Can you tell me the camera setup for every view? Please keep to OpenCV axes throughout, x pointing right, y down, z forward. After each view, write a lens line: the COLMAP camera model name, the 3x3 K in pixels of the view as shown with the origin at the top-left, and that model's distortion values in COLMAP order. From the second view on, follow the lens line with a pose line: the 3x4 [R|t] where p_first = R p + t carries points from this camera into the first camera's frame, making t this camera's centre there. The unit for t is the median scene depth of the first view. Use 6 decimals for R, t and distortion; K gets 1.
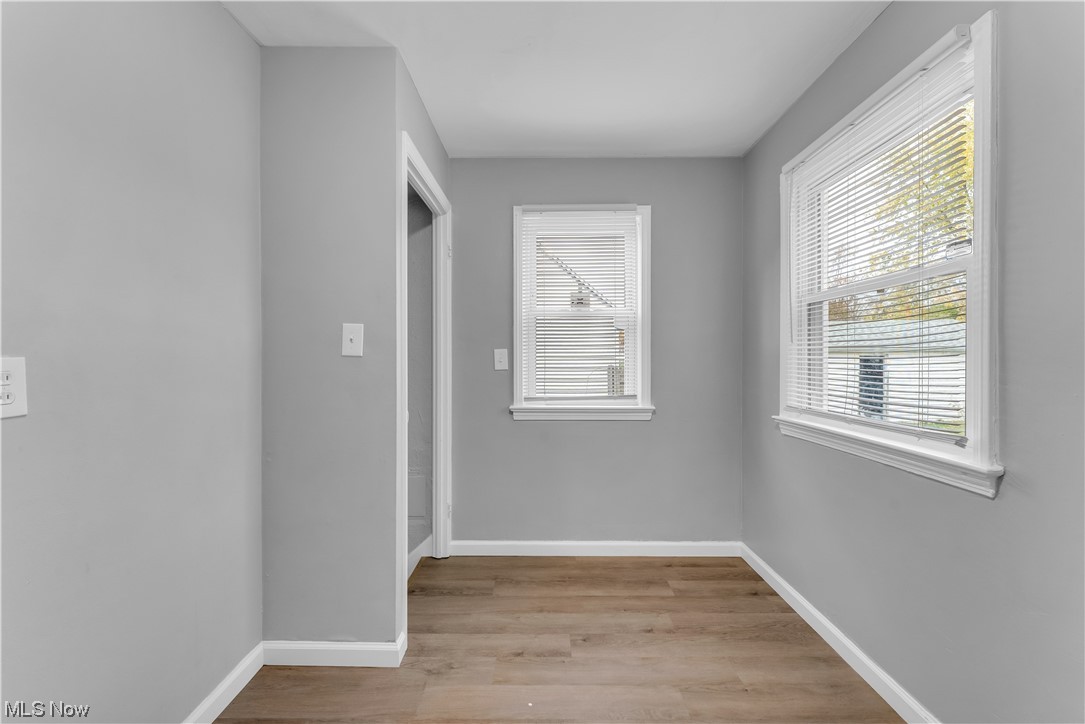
lens RADIAL K [[445.0, 0, 541.9], [0, 445.0, 358.2], [0, 0, 1]] dist [0.004849, 0.000298]
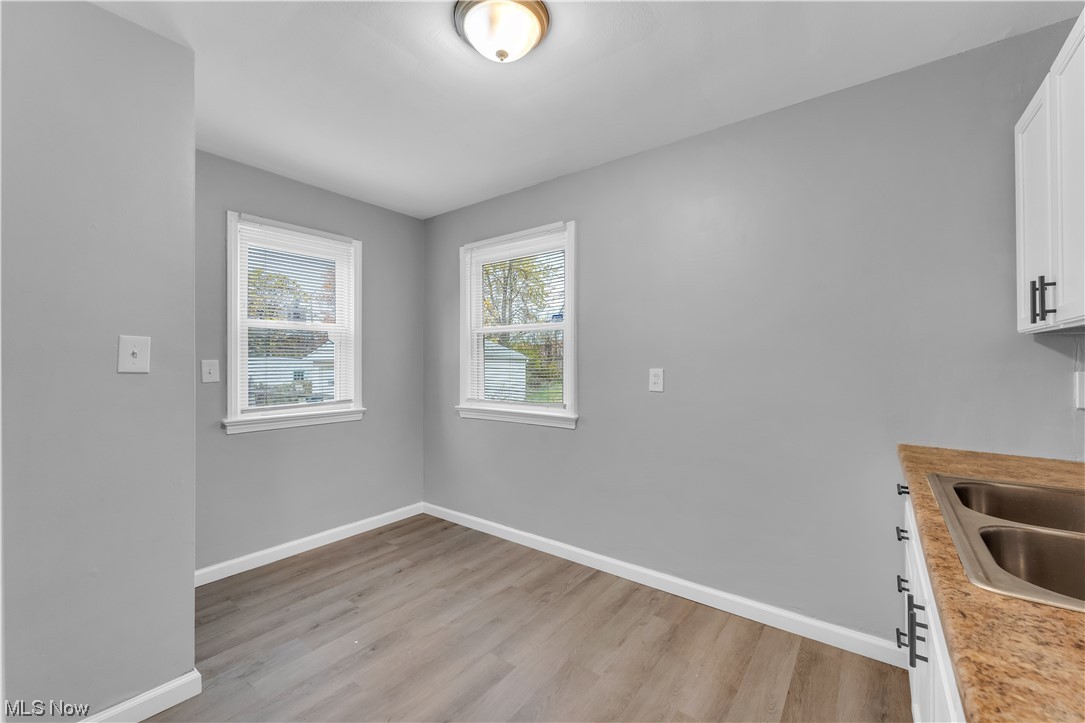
lens RADIAL K [[445.0, 0, 543.7], [0, 445.0, 360.0], [0, 0, 1]] dist [0.004849, 0.000298]
pose [[0.598905, 0.004186, 0.800809, -0.510680], [-0.000168, 0.999987, -0.005102, -0.019252], [-0.800820, 0.002921, 0.598898, -0.139904]]
